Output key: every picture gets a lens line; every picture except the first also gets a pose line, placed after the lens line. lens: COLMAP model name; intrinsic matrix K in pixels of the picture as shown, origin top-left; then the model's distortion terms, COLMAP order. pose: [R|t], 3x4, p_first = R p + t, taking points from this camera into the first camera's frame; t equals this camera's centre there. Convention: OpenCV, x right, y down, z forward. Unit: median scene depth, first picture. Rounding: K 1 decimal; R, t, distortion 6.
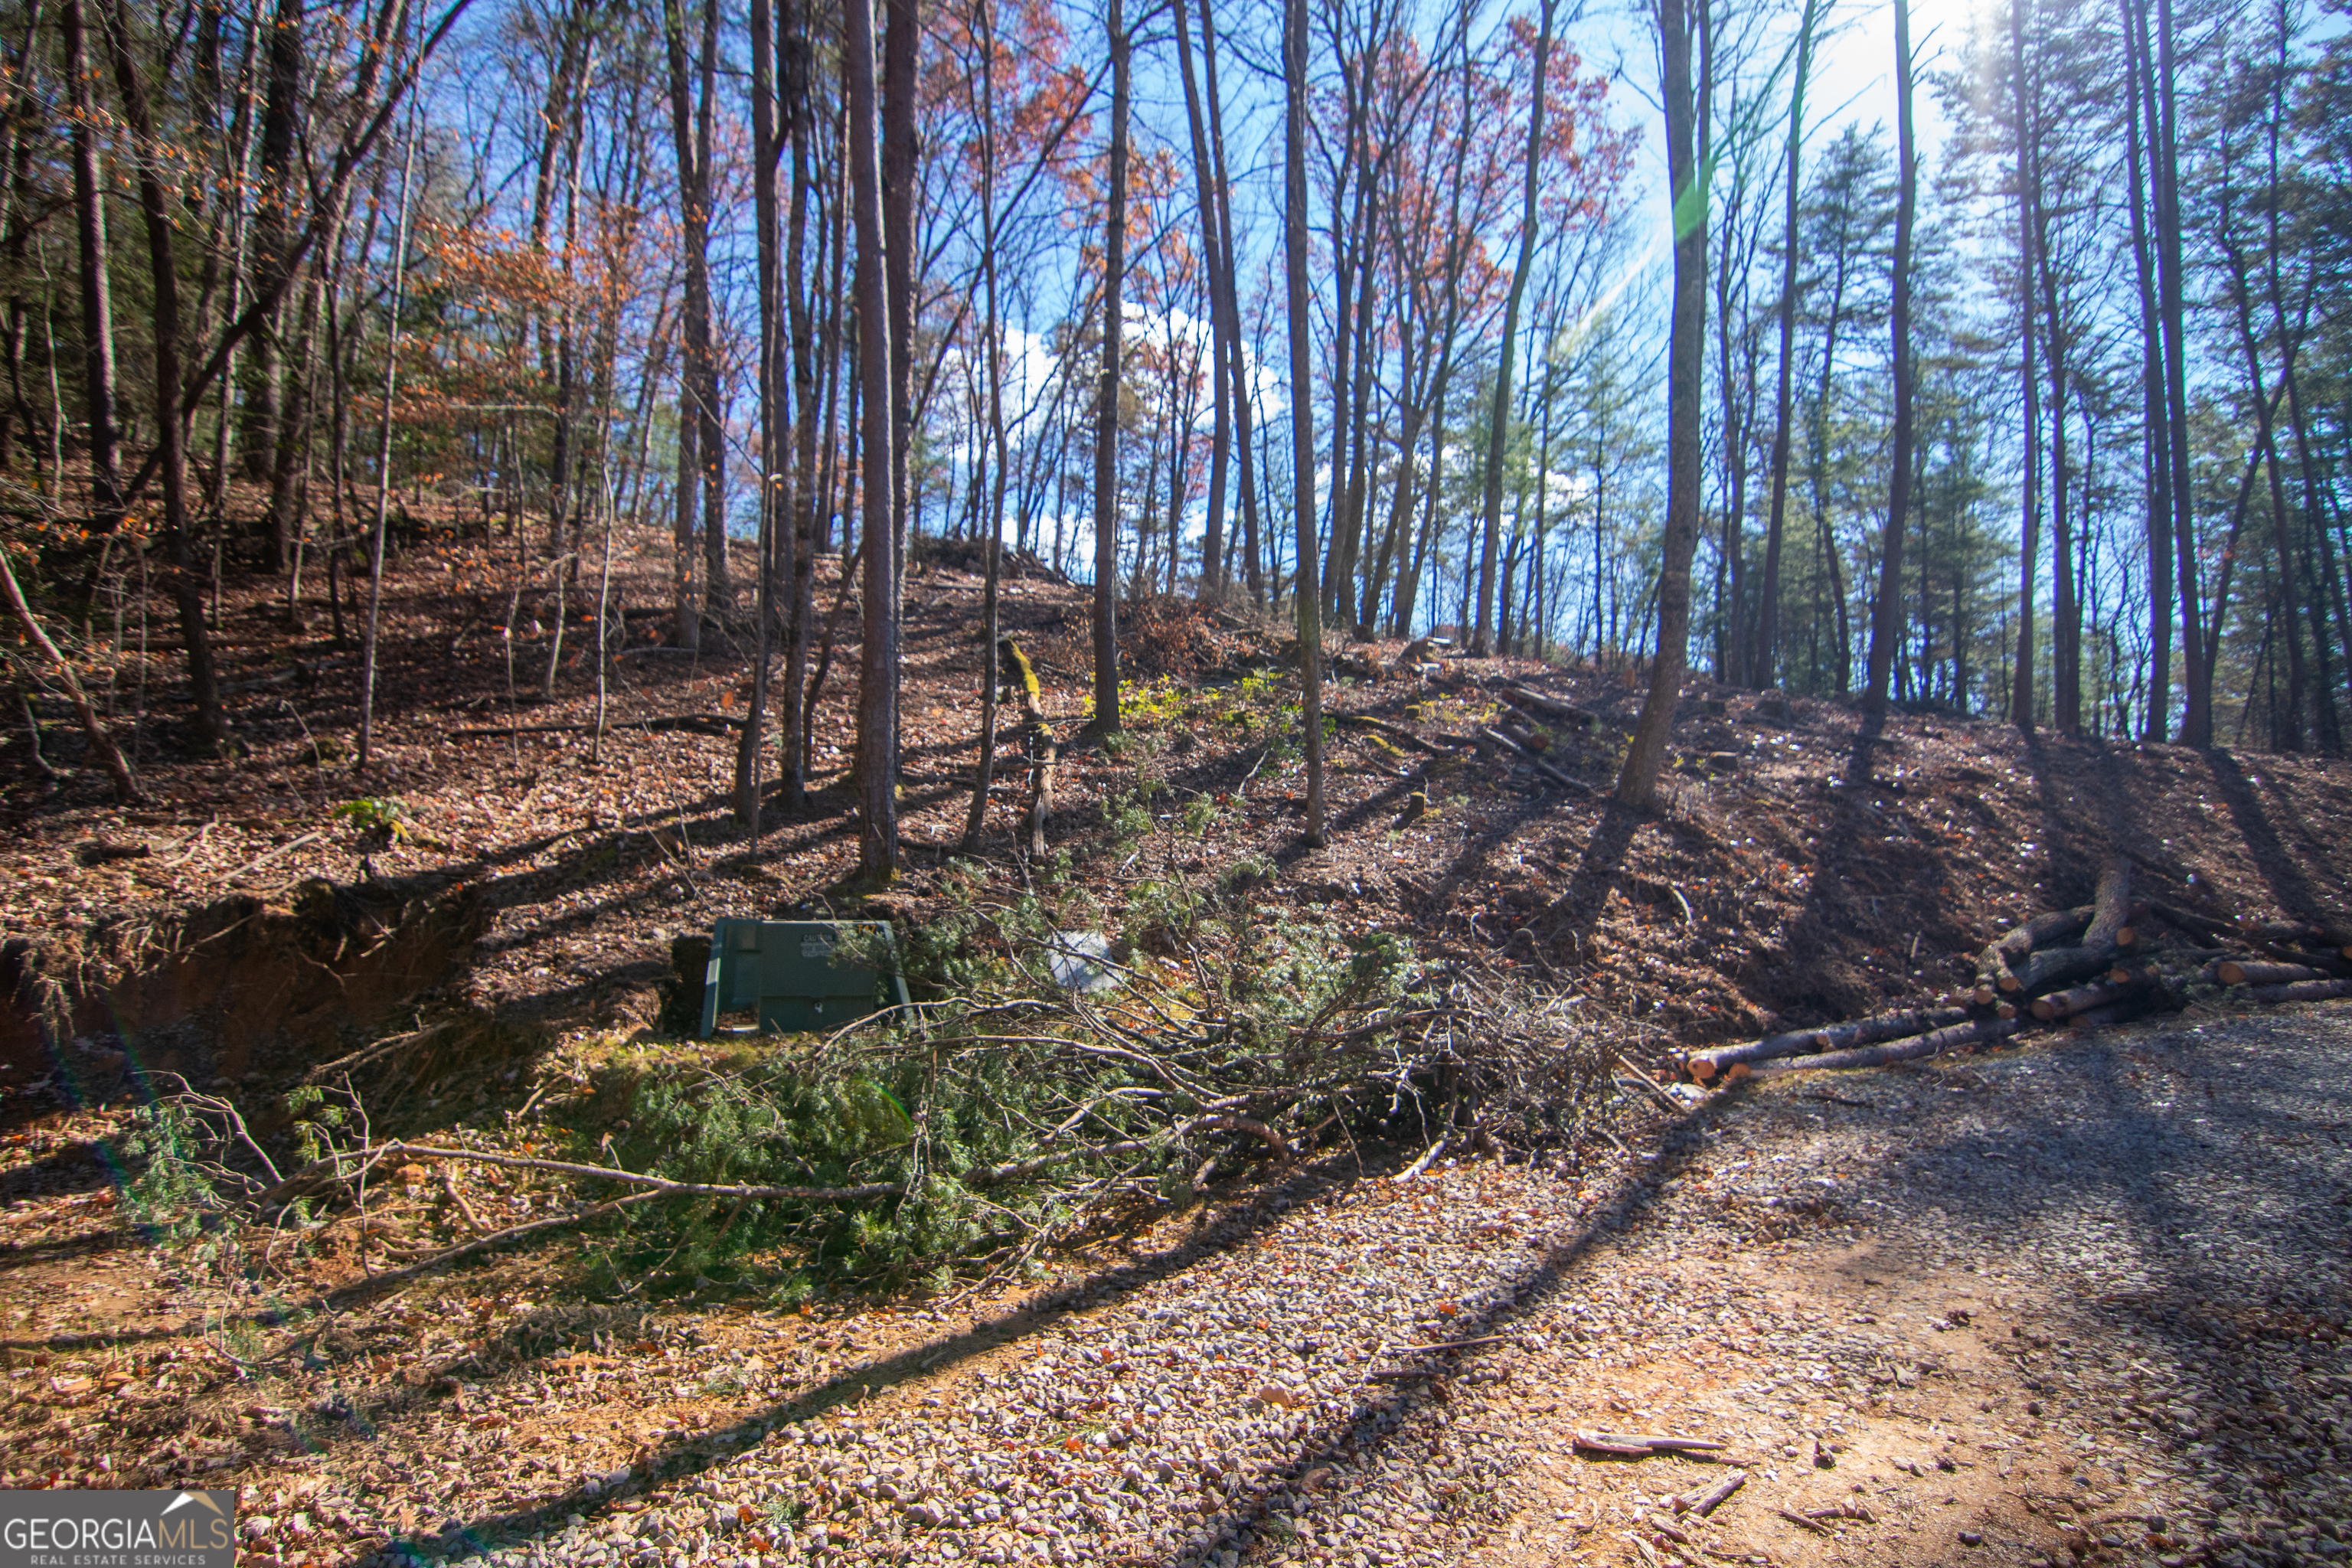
lens RADIAL K [[1168.5, 0, 1172.4], [0, 1168.5, 776.2], [0, 0, 1]] dist [-0.001821, -0.012434]
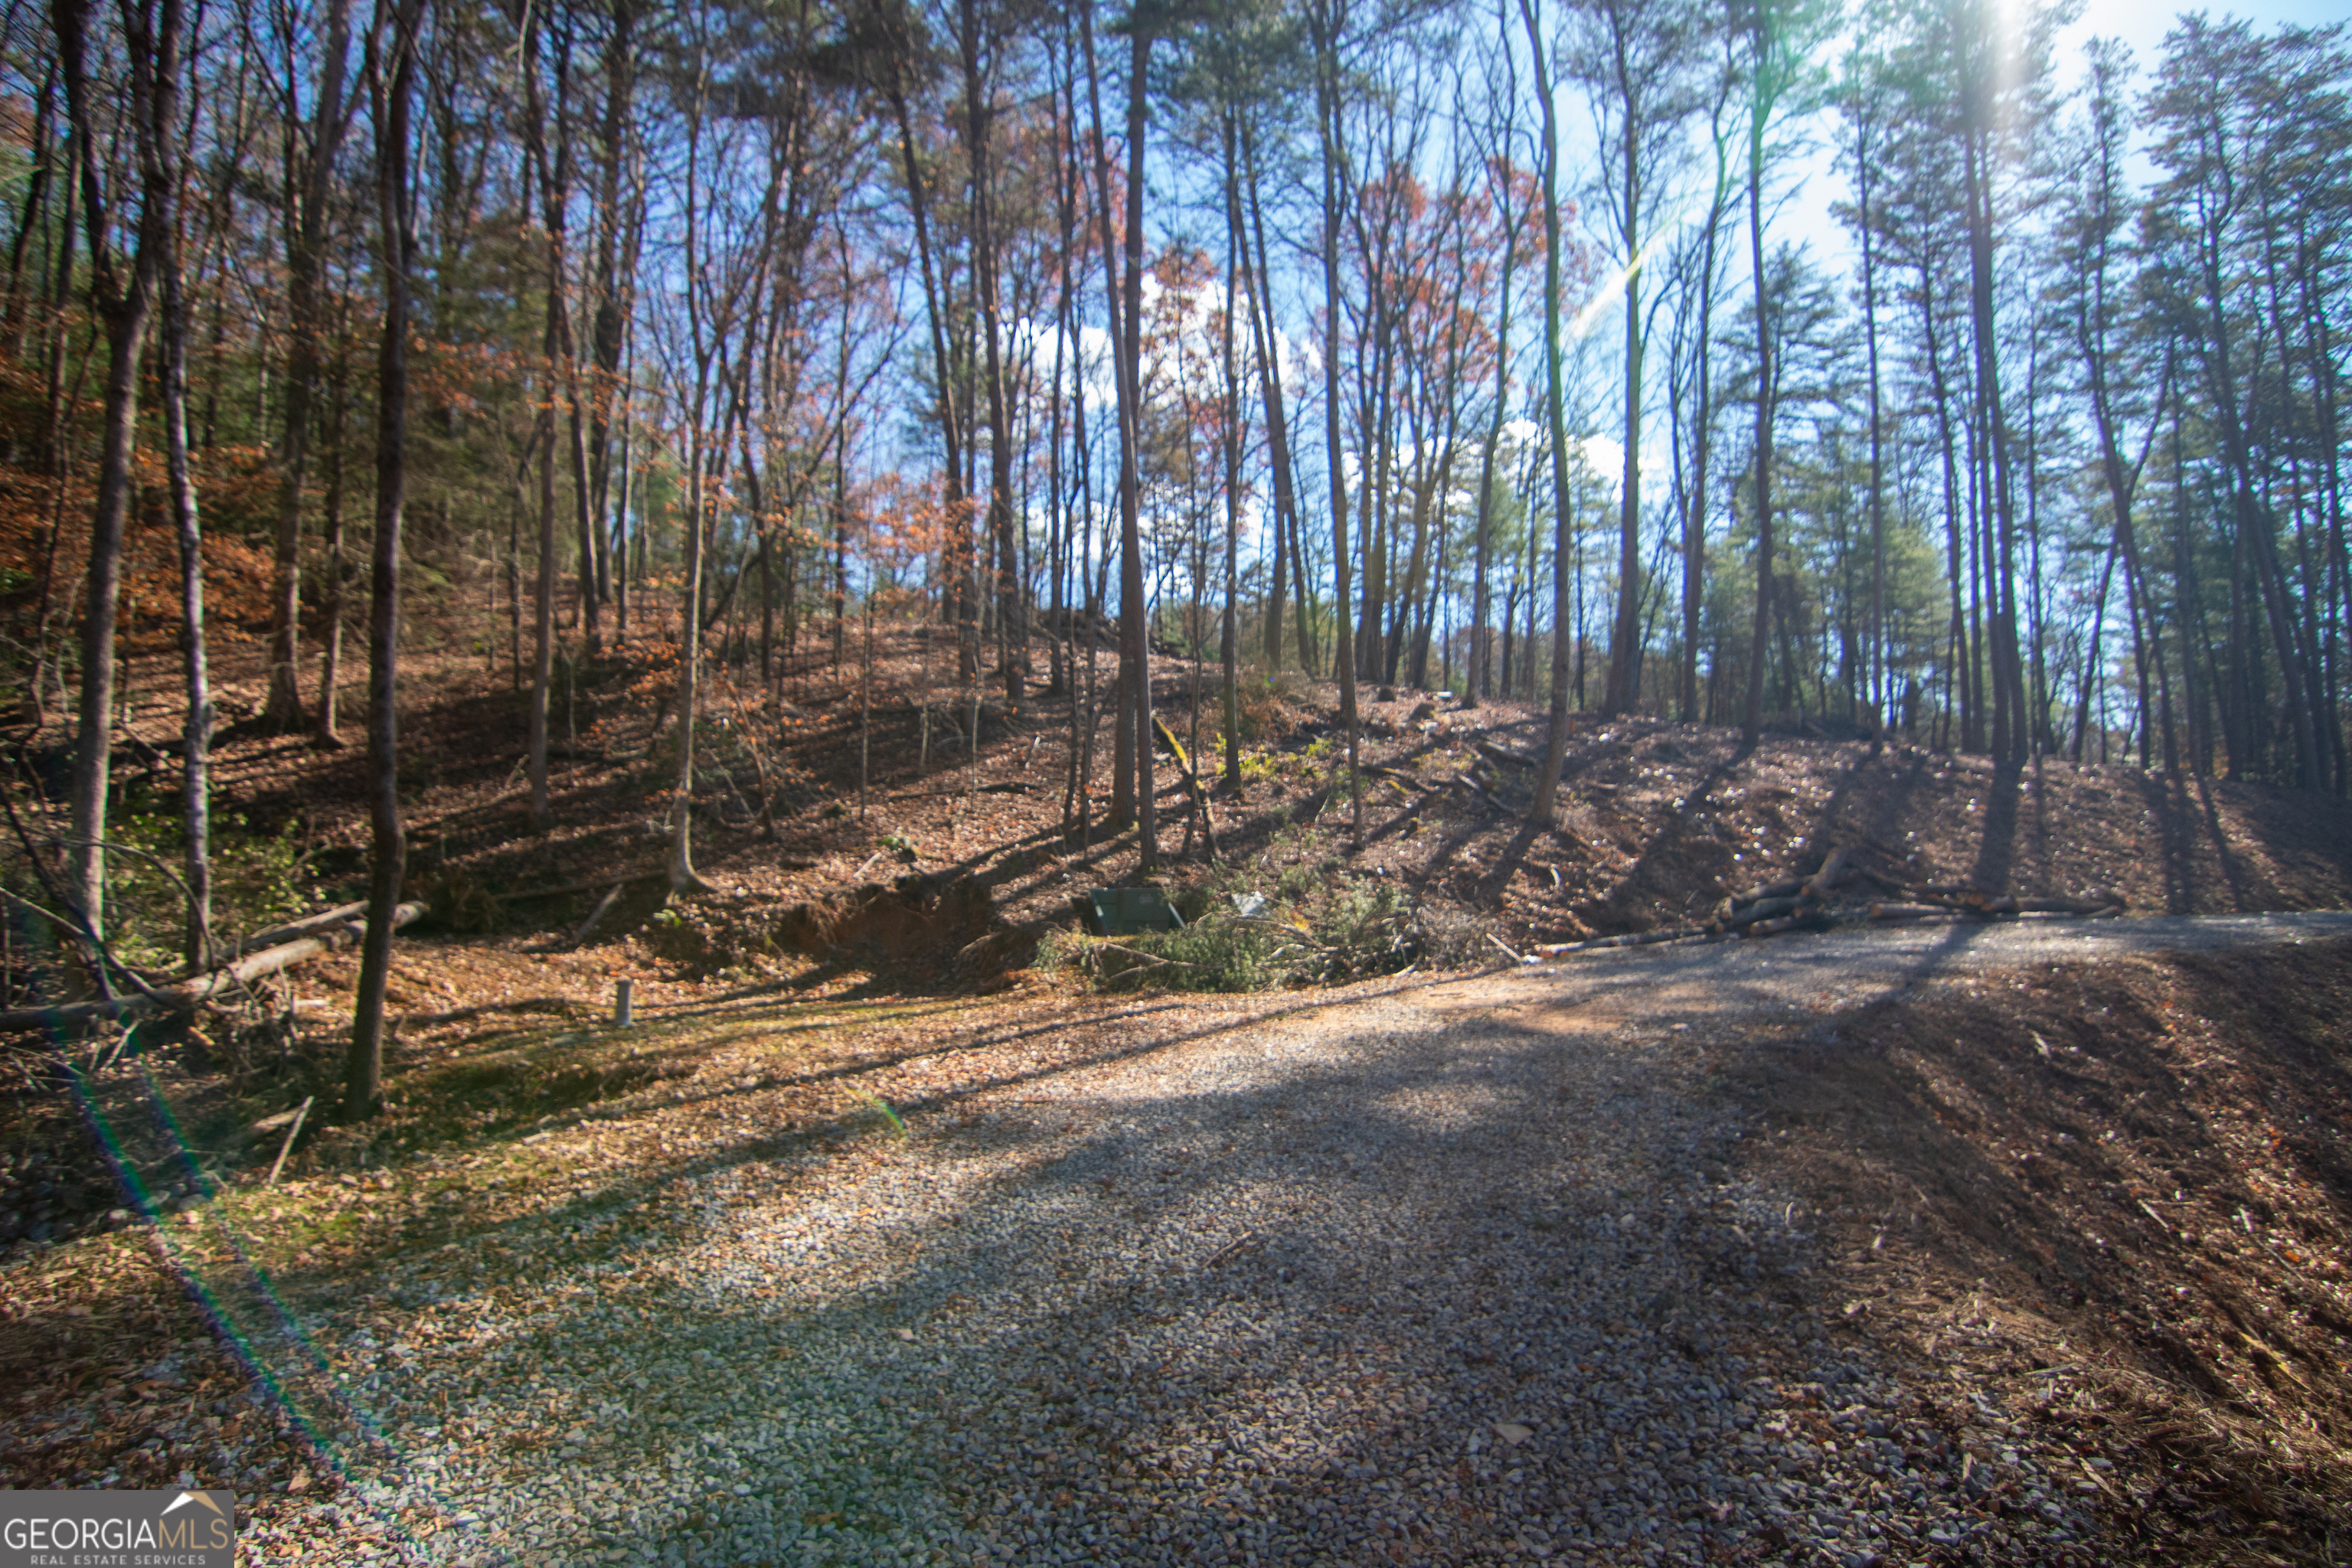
lens RADIAL K [[1168.5, 0, 1172.4], [0, 1168.5, 776.2], [0, 0, 1]] dist [-0.001821, -0.012434]
pose [[0.999364, -0.021772, -0.028244, -0.108595], [0.021807, 0.999762, 0.000917, -0.059564], [0.028217, -0.001532, 0.999601, -0.792963]]
